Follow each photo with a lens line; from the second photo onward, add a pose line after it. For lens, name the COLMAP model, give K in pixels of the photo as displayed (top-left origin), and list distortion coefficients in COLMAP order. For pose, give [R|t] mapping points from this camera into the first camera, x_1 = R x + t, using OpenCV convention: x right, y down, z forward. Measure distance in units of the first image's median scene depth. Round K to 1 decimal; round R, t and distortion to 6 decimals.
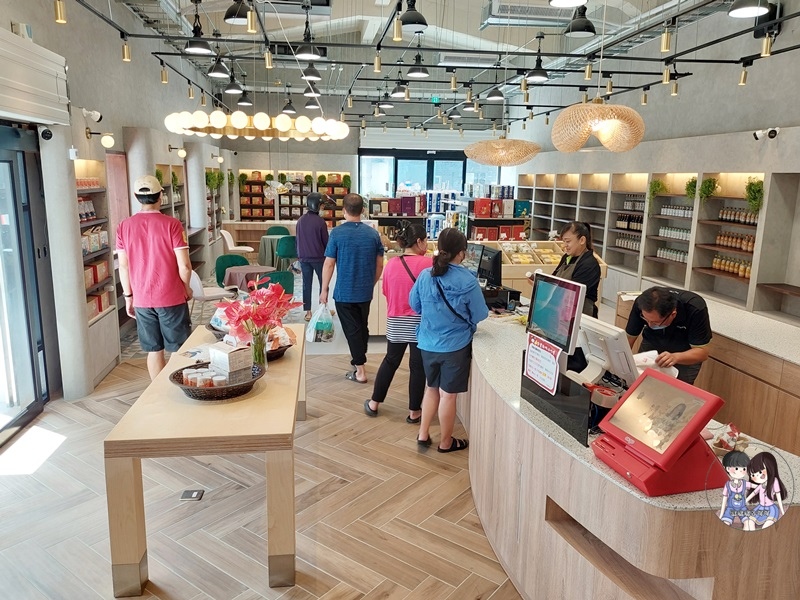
lens RADIAL K [[578.2, 0, 399.5], [0, 578.2, 304.1], [0, 0, 1]] dist [0.023827, -0.000043]
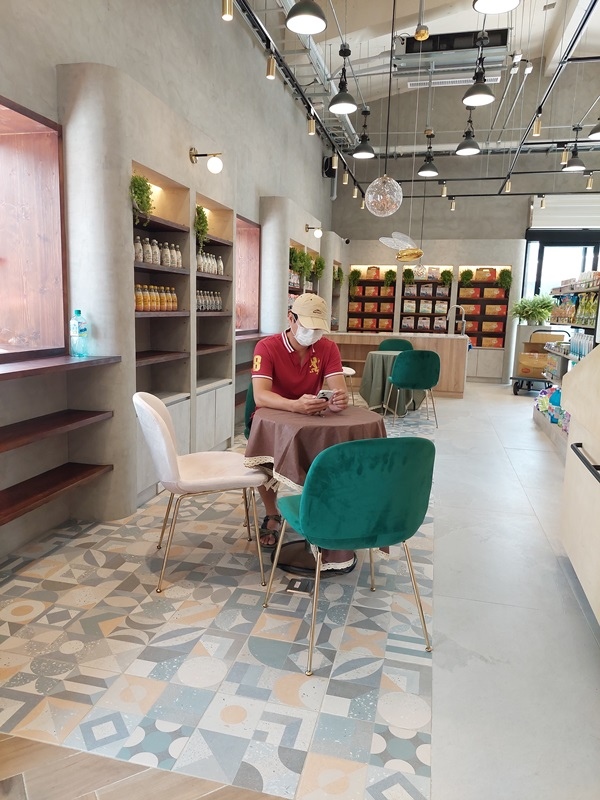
lens RADIAL K [[578.2, 0, 295.7], [0, 578.2, 403.5], [0, 0, 1]] dist [0.023827, -0.000043]
pose [[0.928708, 0.070725, -0.364004, -0.061726], [-0.089231, 0.995422, -0.034254, -0.025710], [0.359915, 0.064292, 0.930767, 0.302816]]
